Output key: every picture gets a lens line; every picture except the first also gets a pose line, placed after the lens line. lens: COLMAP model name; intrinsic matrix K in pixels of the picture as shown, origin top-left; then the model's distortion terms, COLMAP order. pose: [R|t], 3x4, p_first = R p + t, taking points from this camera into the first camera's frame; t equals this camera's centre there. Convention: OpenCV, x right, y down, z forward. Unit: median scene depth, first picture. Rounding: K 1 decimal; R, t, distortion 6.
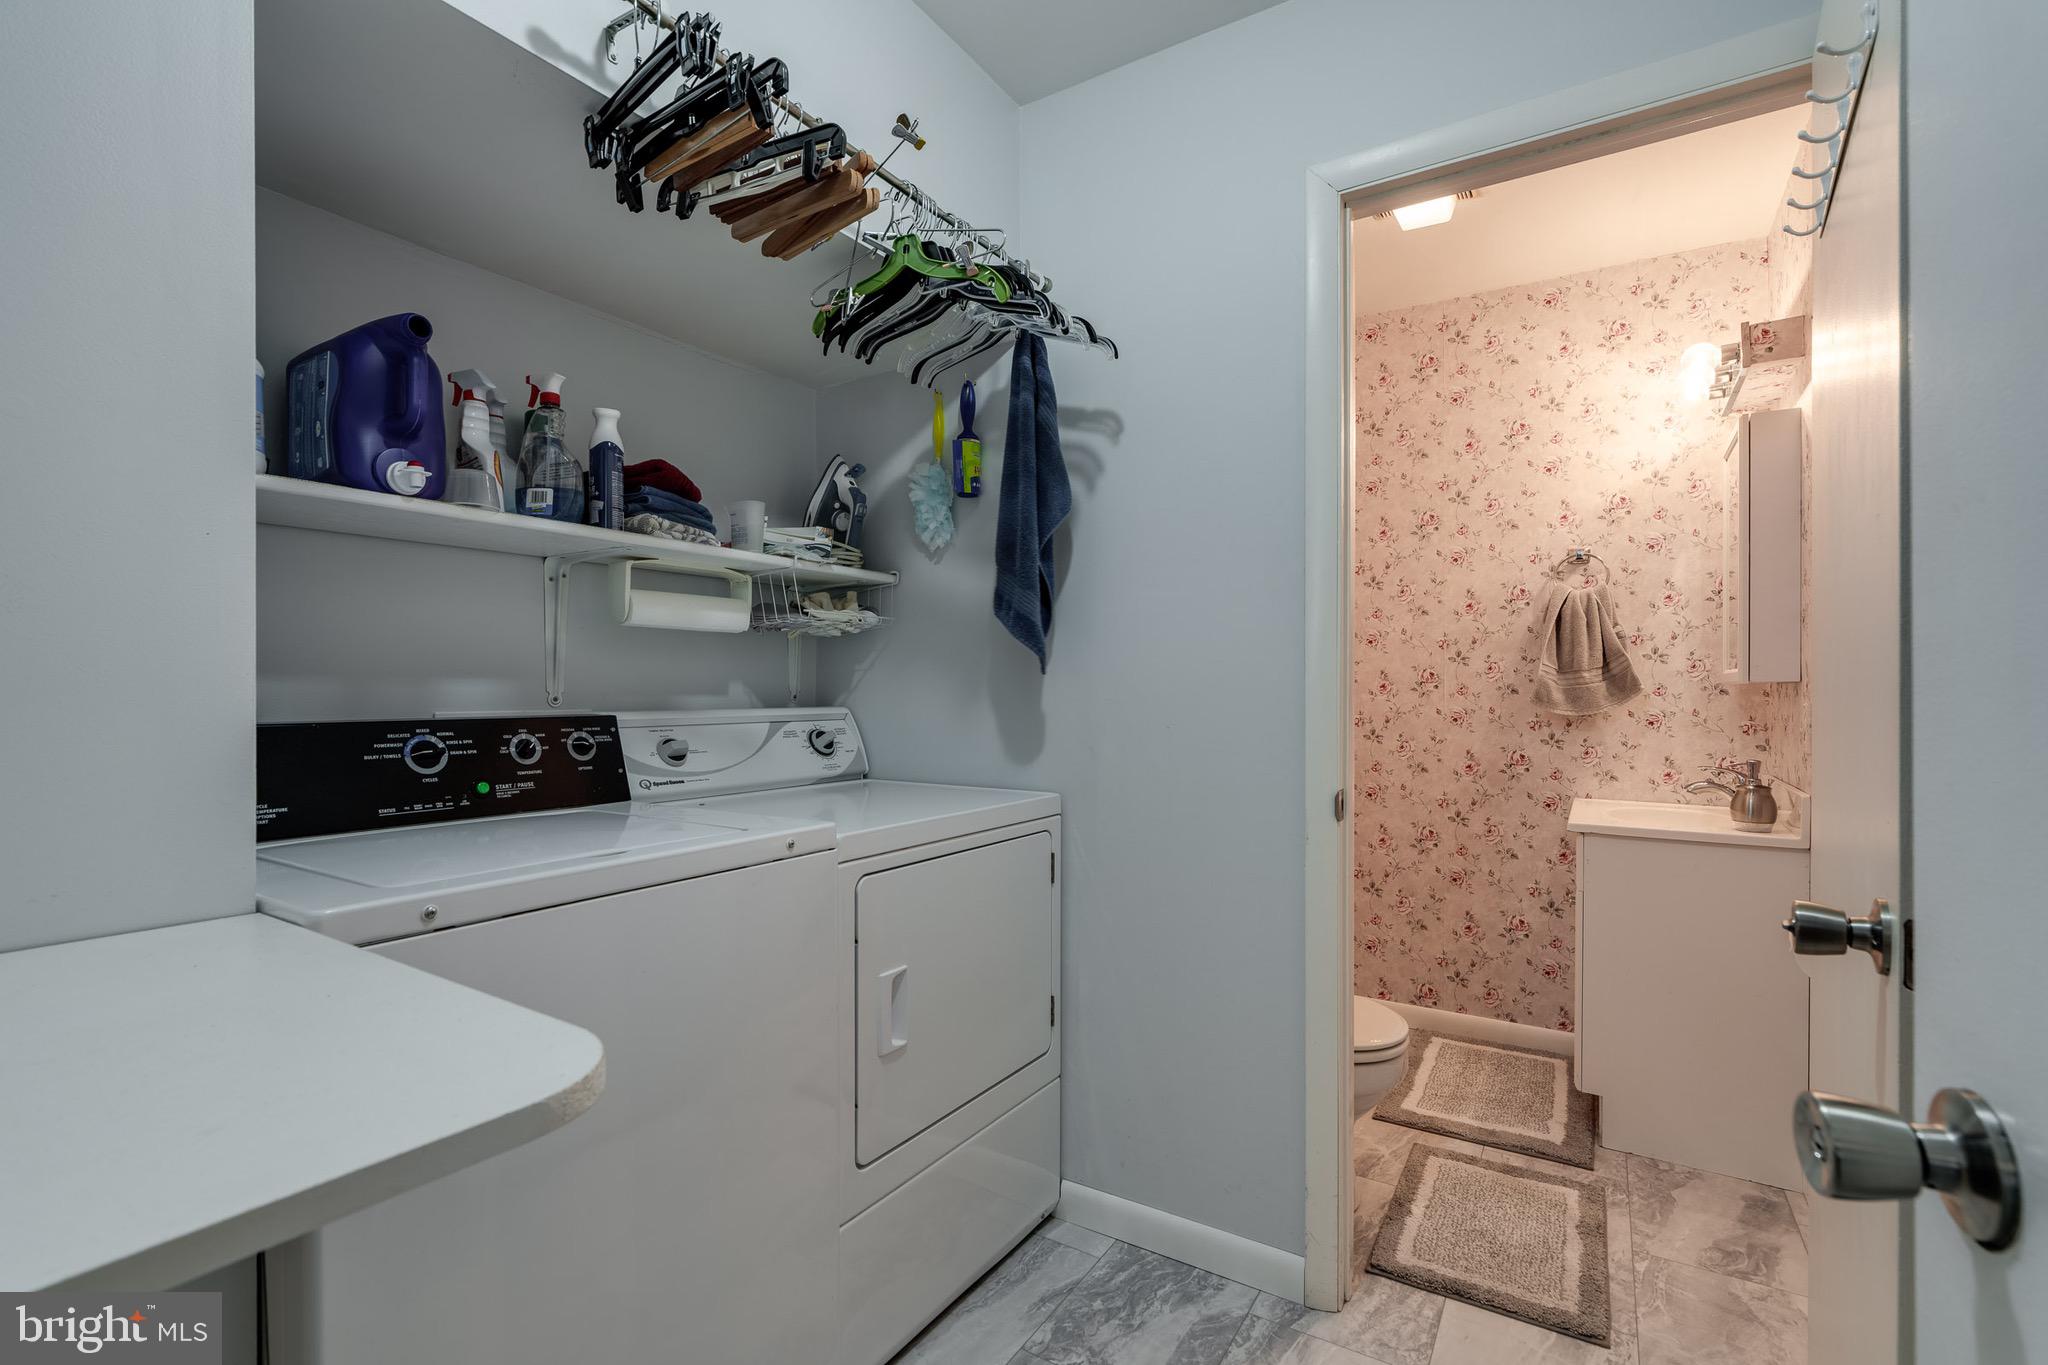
lens RADIAL K [[910.7, 0, 1017.4], [0, 910.7, 688.8], [0, 0, 1]] dist [-0.014058, 0.000803]
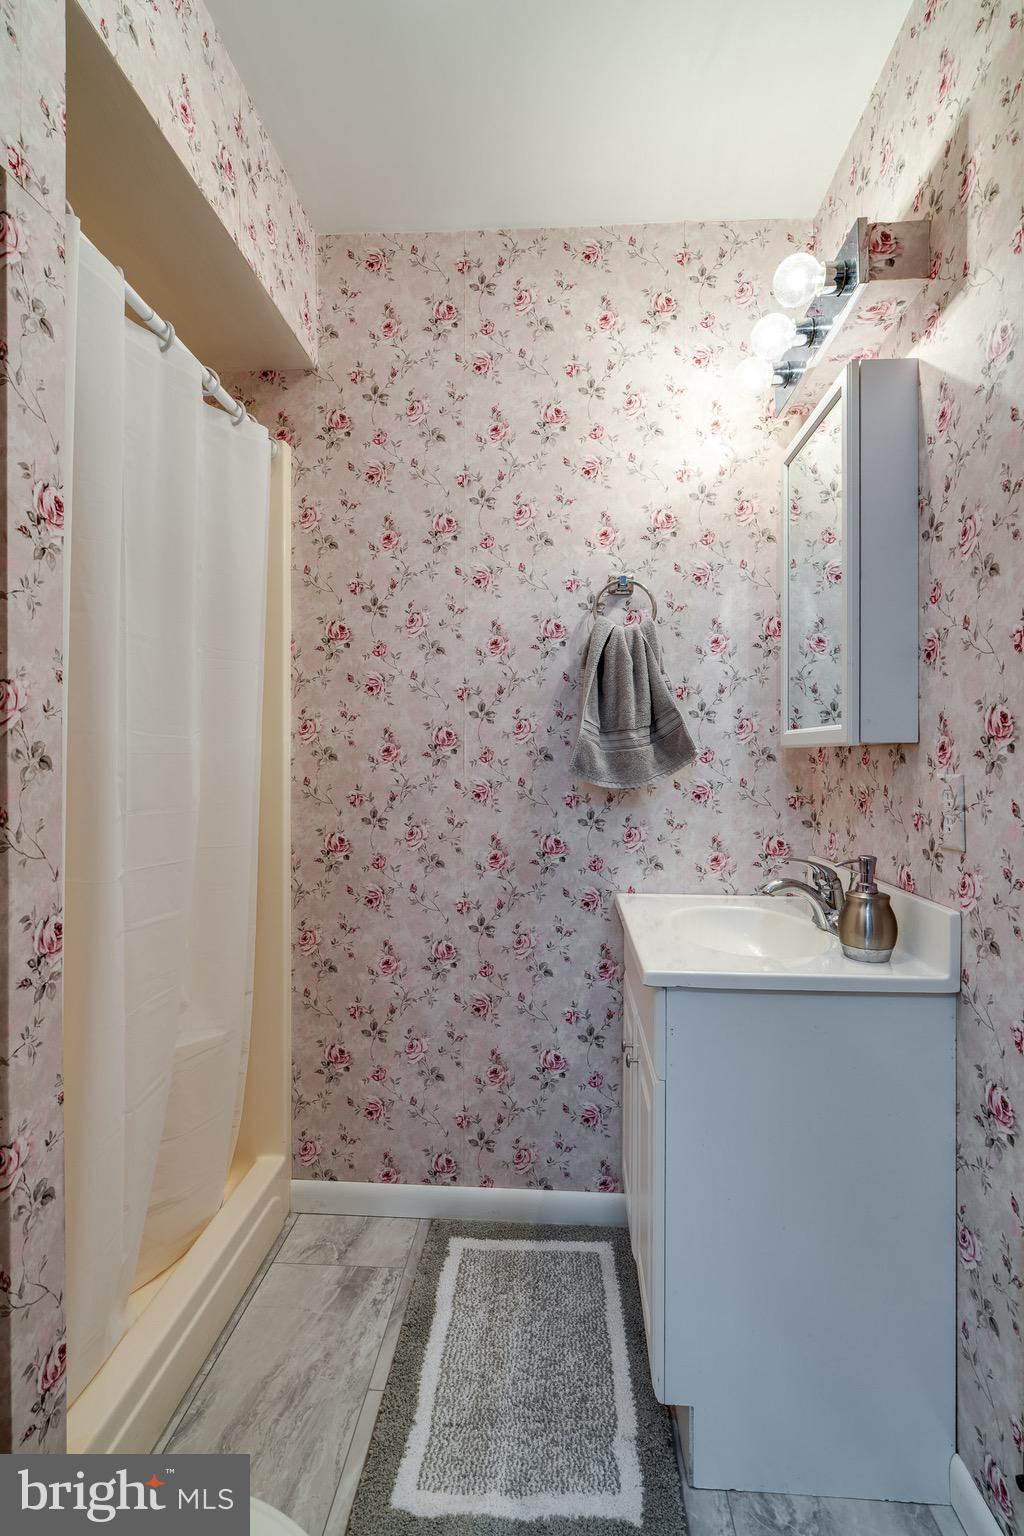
lens RADIAL K [[700.8, 0, 512.0], [0, 700.8, 768.0], [0, 0, 1]] dist [-0.001615, -0.000207]
pose [[0.880711, -0.009082, 0.473566, 0.244879], [-0.000062, 0.999814, 0.019288, 0.000569], [-0.473653, -0.017017, 0.880547, 0.501173]]
